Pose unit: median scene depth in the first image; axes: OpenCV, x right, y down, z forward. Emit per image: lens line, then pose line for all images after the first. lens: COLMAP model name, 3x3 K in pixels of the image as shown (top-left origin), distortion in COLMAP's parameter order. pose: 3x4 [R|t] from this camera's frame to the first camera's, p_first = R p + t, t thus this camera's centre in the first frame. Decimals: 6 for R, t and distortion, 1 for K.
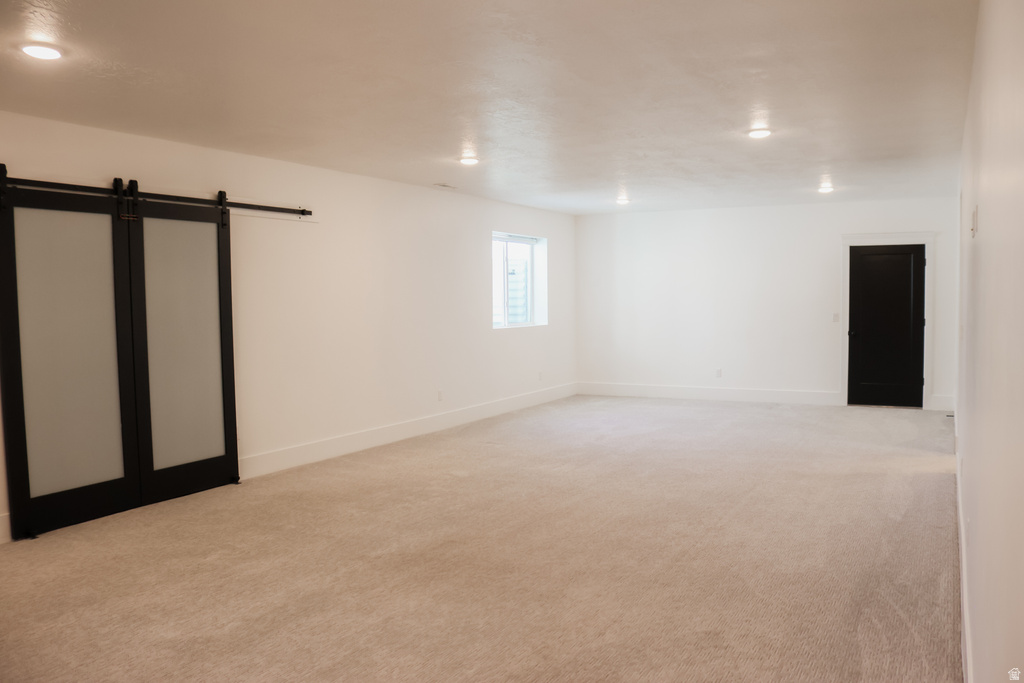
lens RADIAL K [[821.7, 0, 513.8], [0, 821.7, 334.7], [0, 0, 1]] dist [-0.147919, 0.106829]
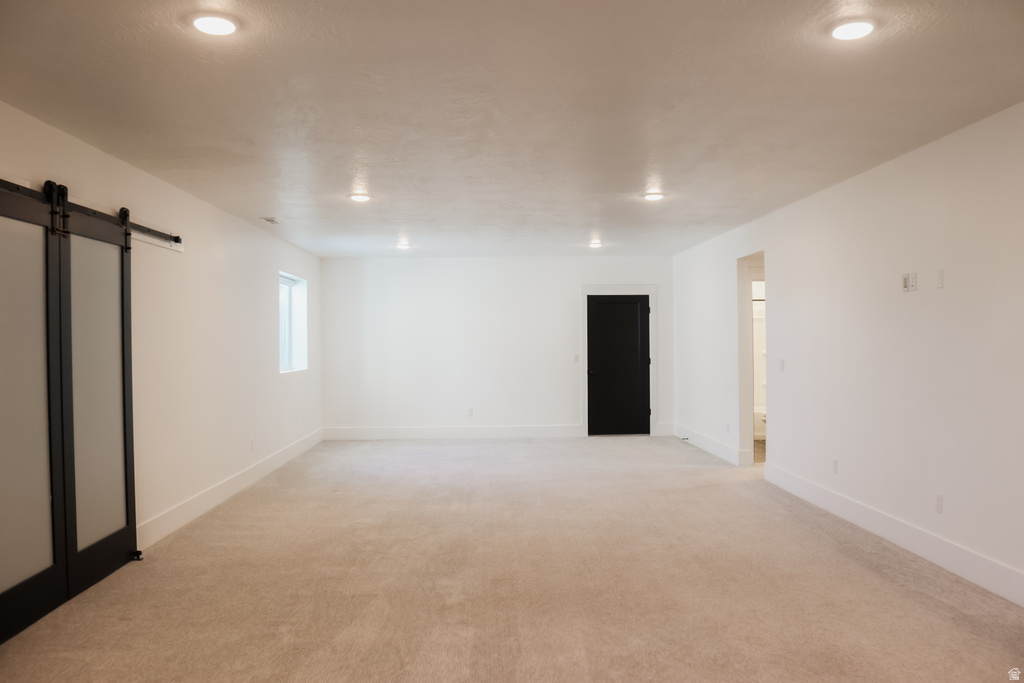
lens RADIAL K [[821.7, 0, 518.0], [0, 821.7, 345.7], [0, 0, 1]] dist [-0.147919, 0.106829]
pose [[0.861114, -0.001321, 0.508411, -0.421871], [0.023951, 0.998992, -0.037972, 0.004497], [-0.507848, 0.044875, 0.860277, 0.087857]]
